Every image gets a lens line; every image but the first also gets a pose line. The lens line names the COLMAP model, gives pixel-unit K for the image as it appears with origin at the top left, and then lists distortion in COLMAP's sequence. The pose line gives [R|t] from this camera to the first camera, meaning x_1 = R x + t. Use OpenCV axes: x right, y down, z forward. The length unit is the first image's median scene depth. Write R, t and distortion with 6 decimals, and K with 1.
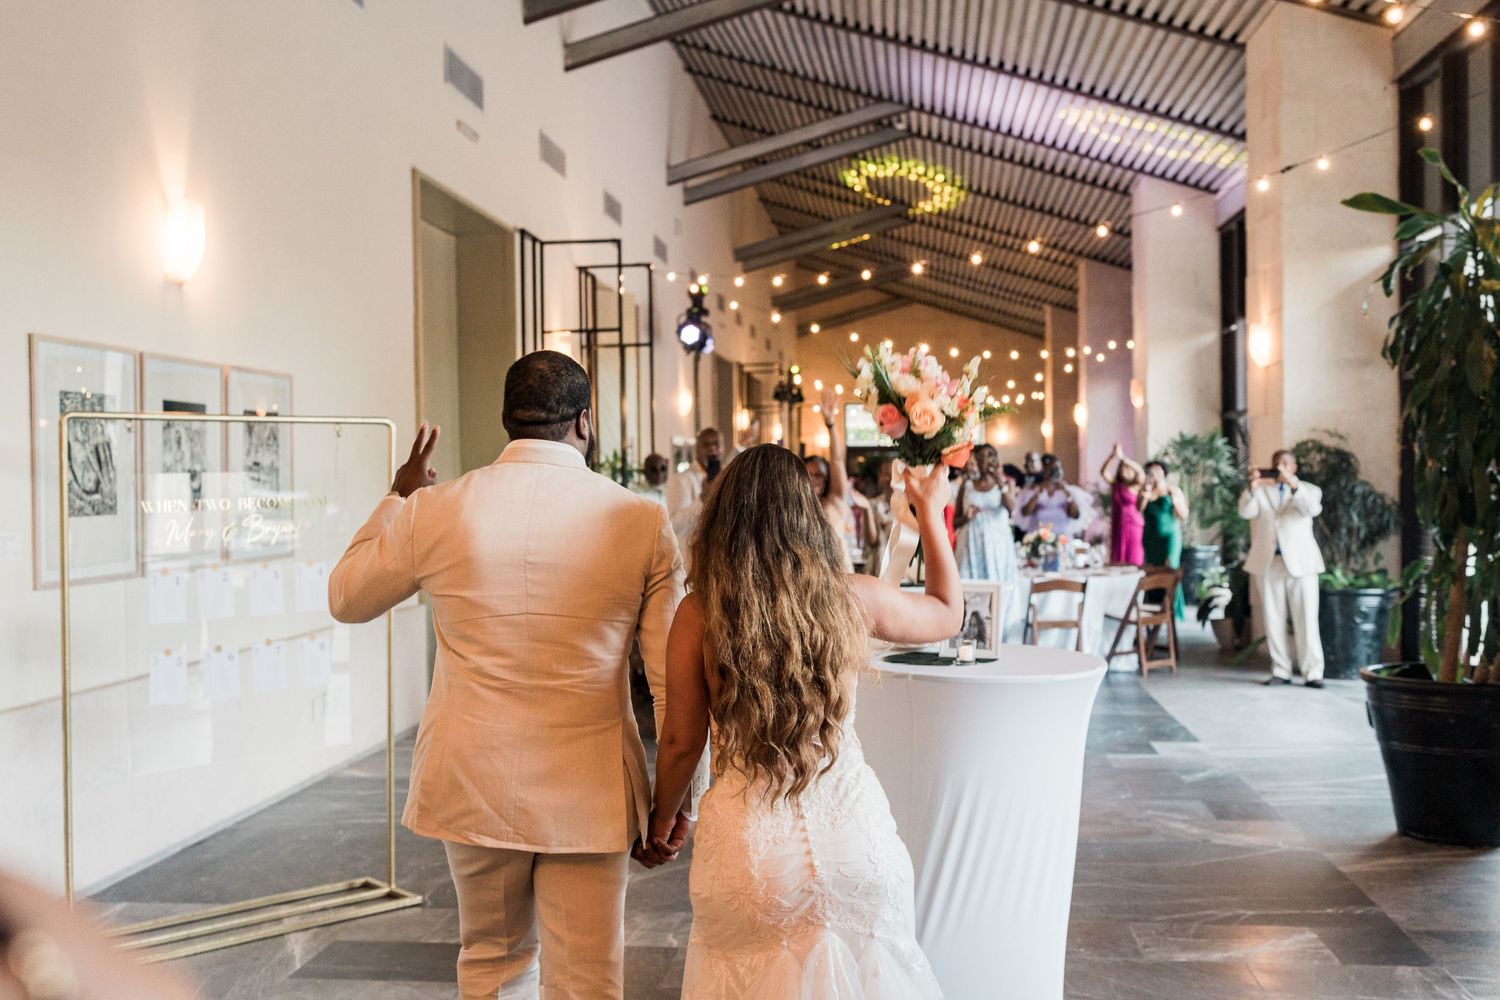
lens RADIAL K [[1526.9, 0, 750.1], [0, 1526.9, 497.6], [0, 0, 1]] dist [-0.011973, 0.000000]
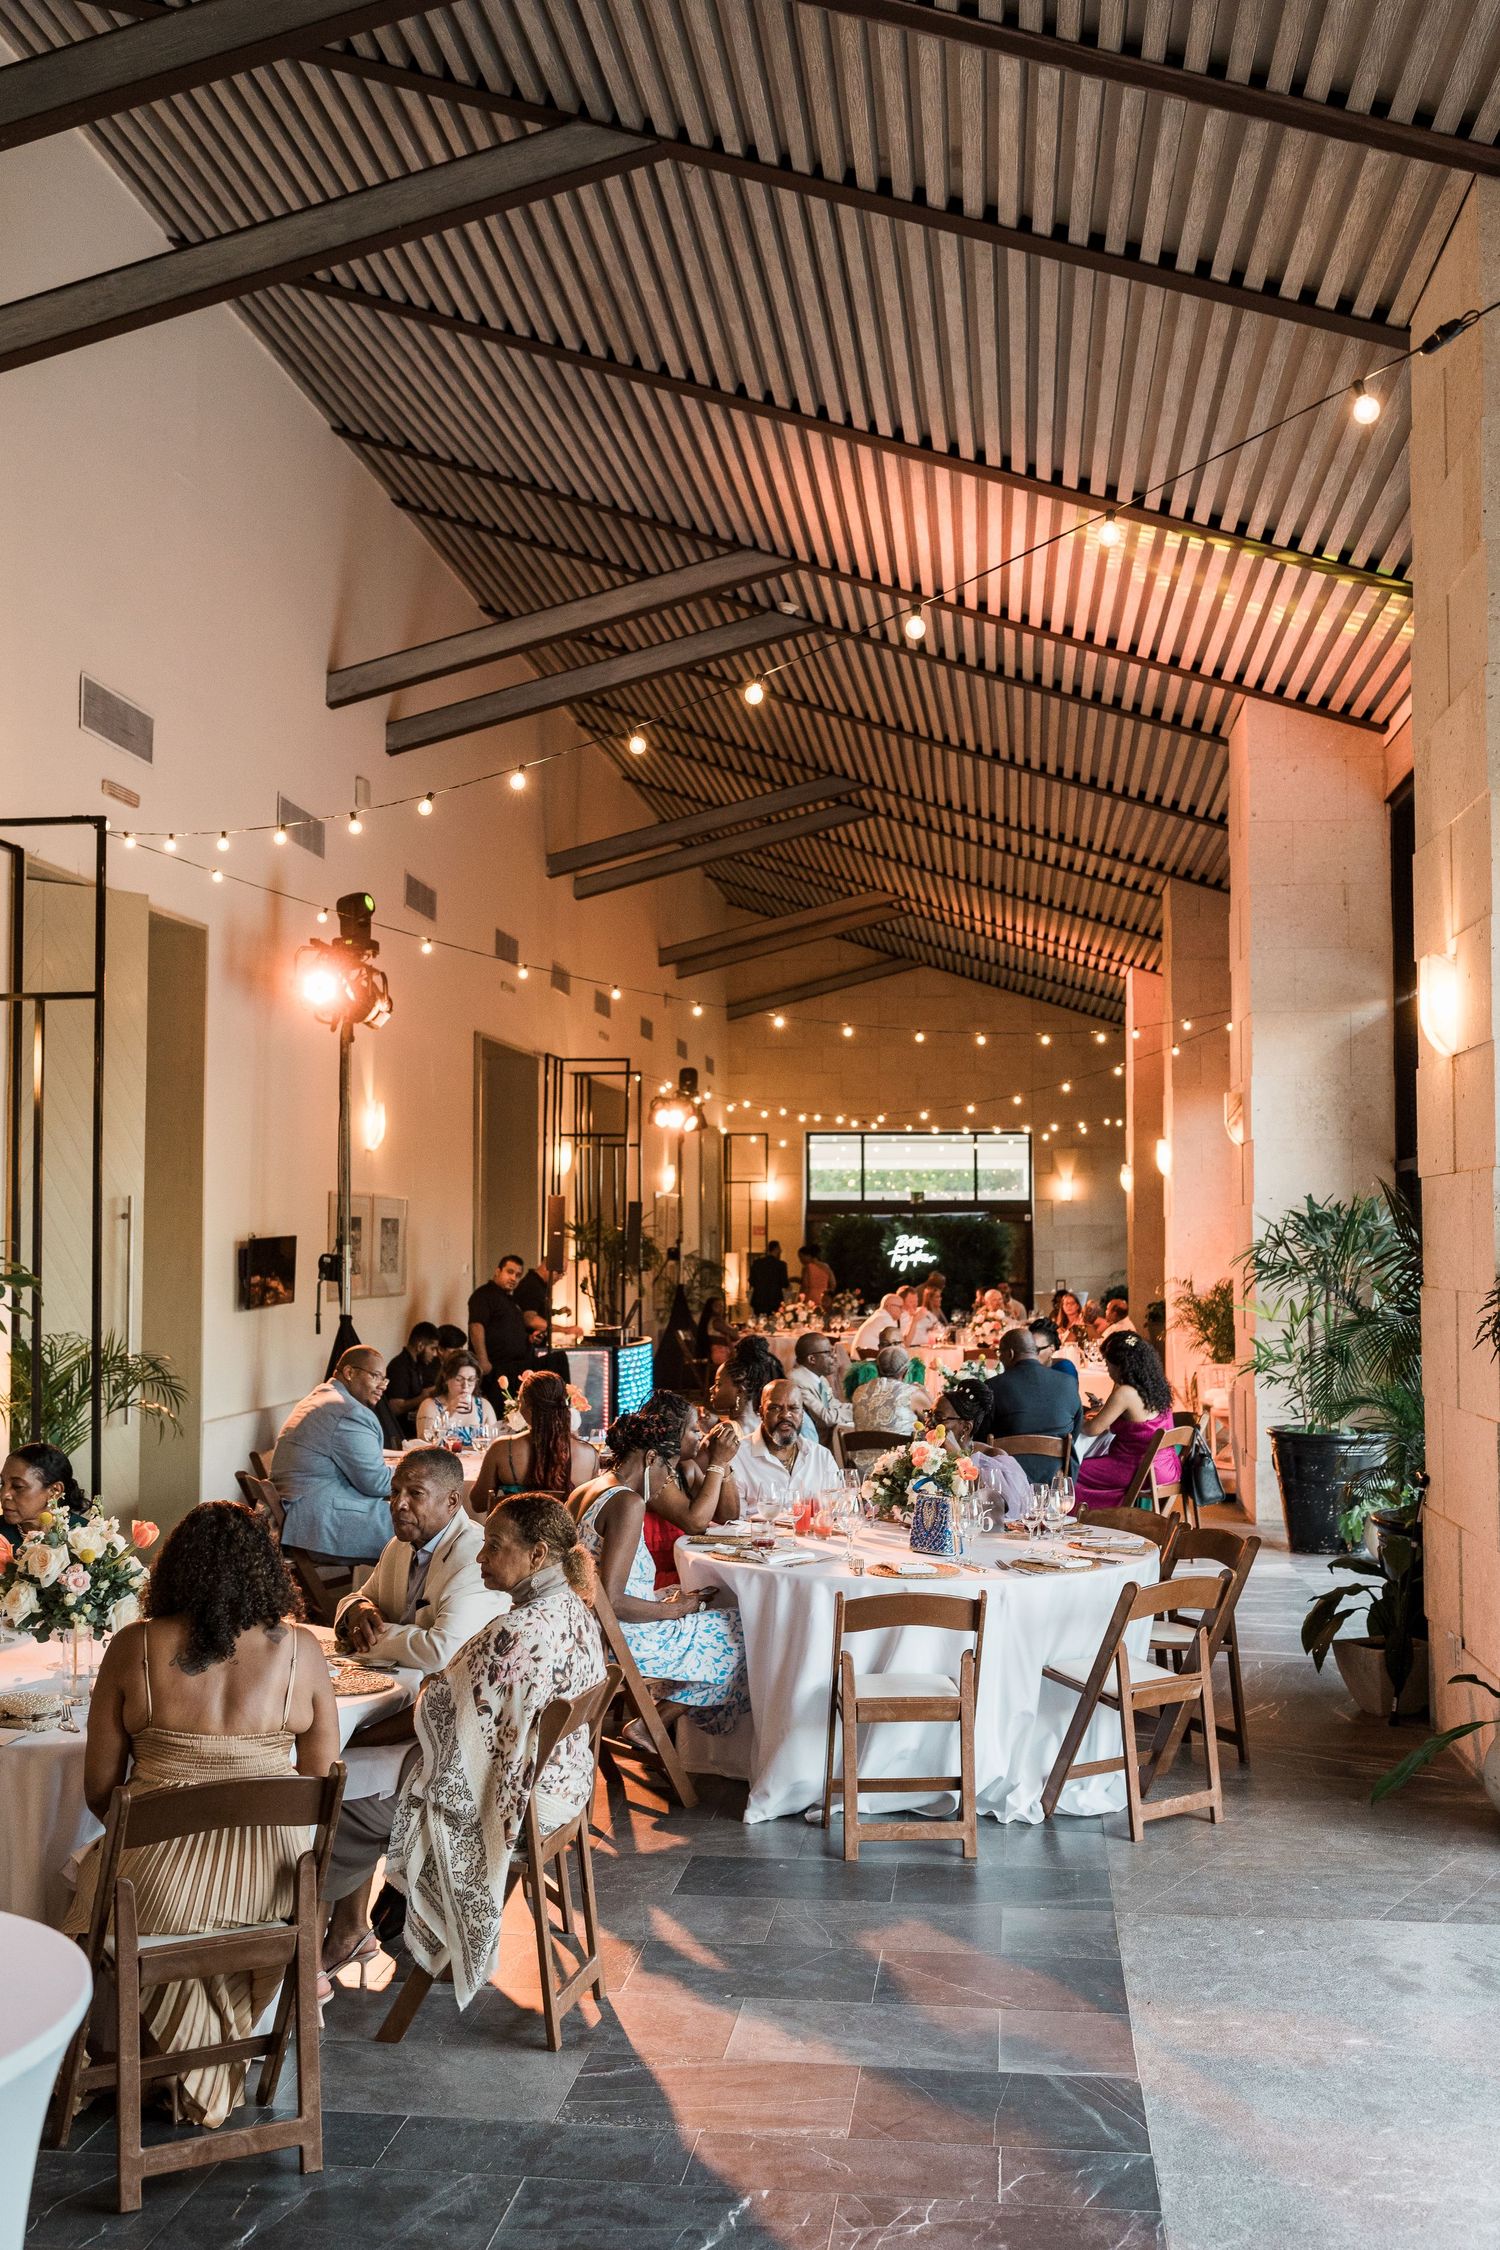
lens RADIAL K [[2290.3, 0, 749.4], [0, 2290.3, 1125.8], [0, 0, 1]] dist [-0.011973, 0.000000]
pose [[0.999917, 0.012690, 0.001991, 0.099606], [-0.012539, 0.997938, -0.062951, -0.017221], [-0.002786, 0.062921, 0.998015, 0.259809]]
